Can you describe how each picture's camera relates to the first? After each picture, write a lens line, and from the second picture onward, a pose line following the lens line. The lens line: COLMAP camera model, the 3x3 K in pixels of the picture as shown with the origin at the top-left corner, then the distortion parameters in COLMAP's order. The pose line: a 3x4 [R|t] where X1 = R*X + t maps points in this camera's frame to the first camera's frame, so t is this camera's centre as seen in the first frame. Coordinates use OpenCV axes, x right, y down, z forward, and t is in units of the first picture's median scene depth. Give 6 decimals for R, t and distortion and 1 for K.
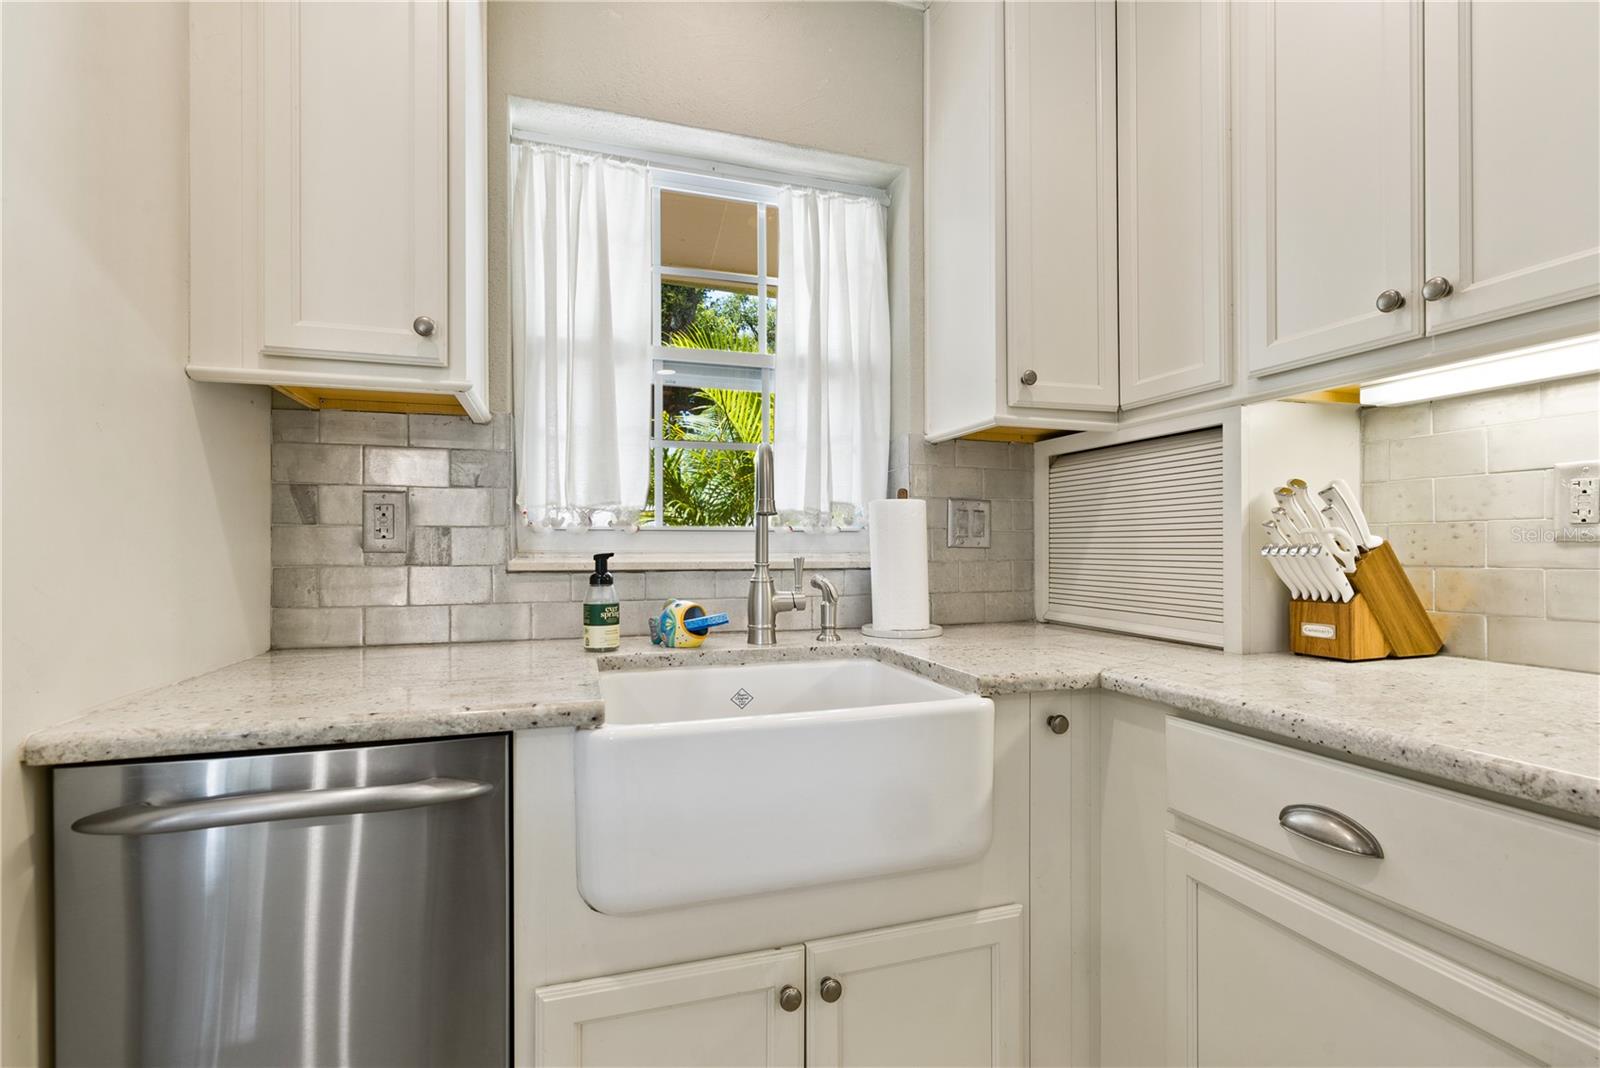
lens RADIAL K [[727.9, 0, 804.5], [0, 727.9, 541.7], [0, 0, 1]] dist [-0.006793, 0.003263]
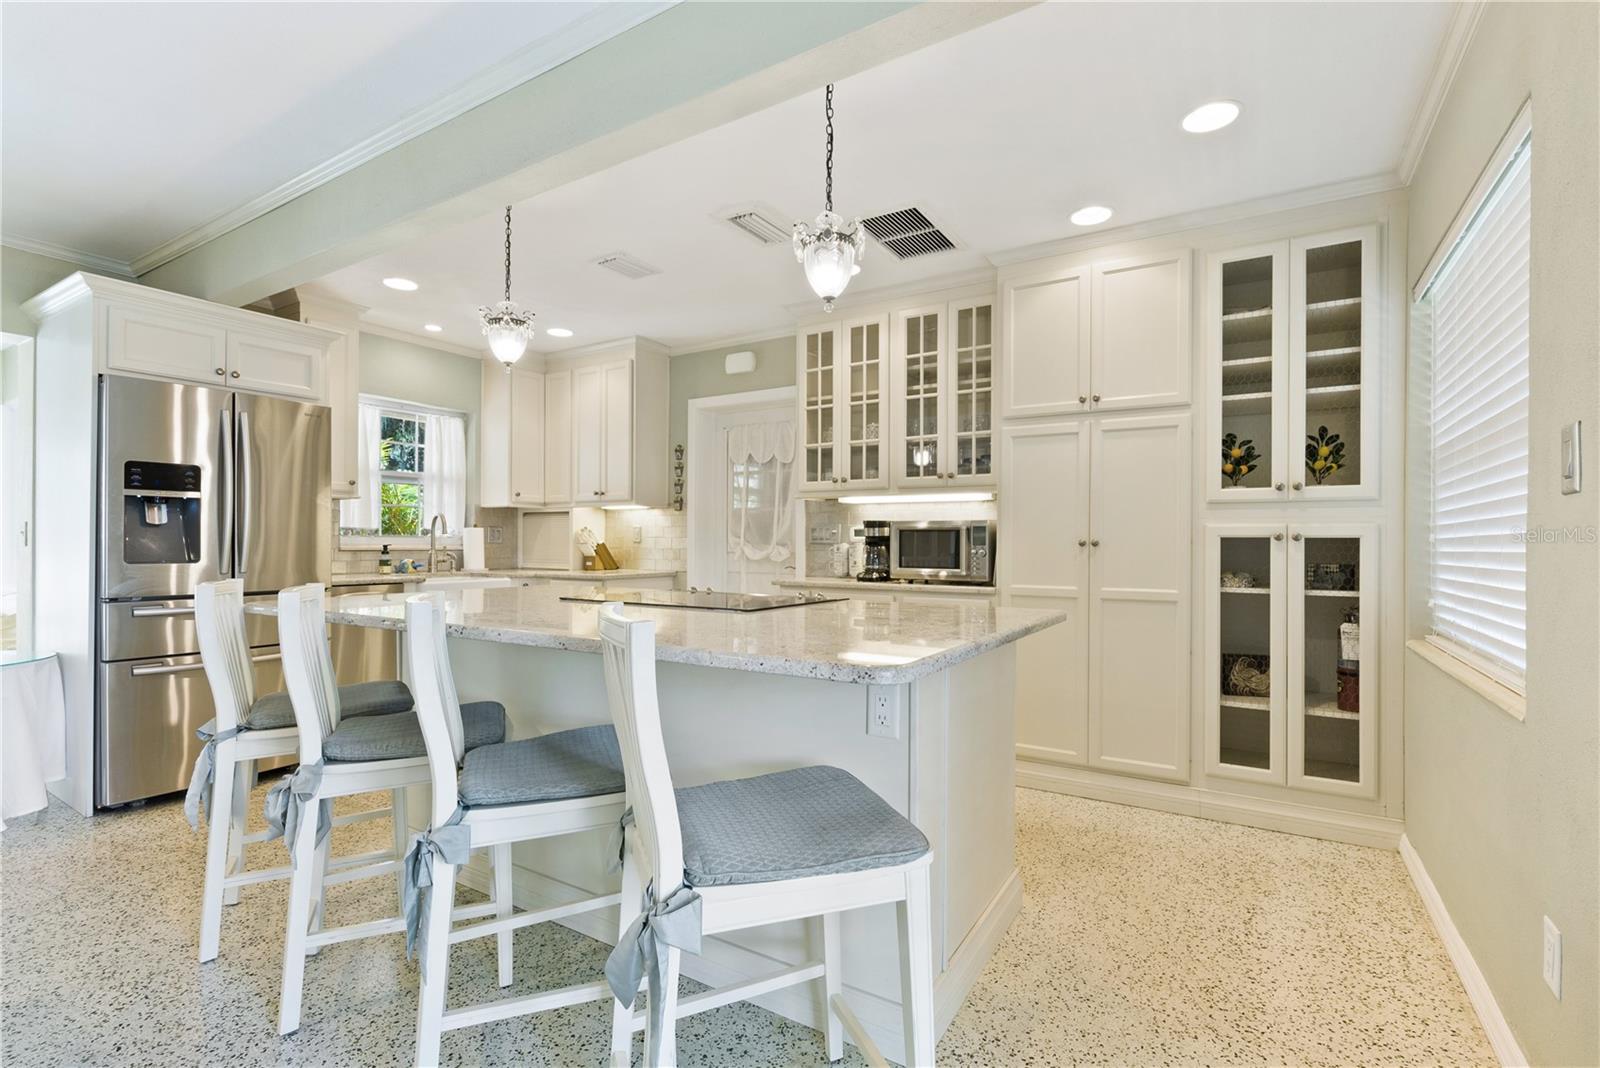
lens RADIAL K [[727.9, 0, 806.2], [0, 727.9, 538.8], [0, 0, 1]] dist [-0.006793, 0.003263]
pose [[0.760274, 0.009271, 0.649536, -0.910539], [-0.010977, 0.999939, -0.001424, -0.025044], [-0.649509, -0.006048, 0.760330, -2.568410]]
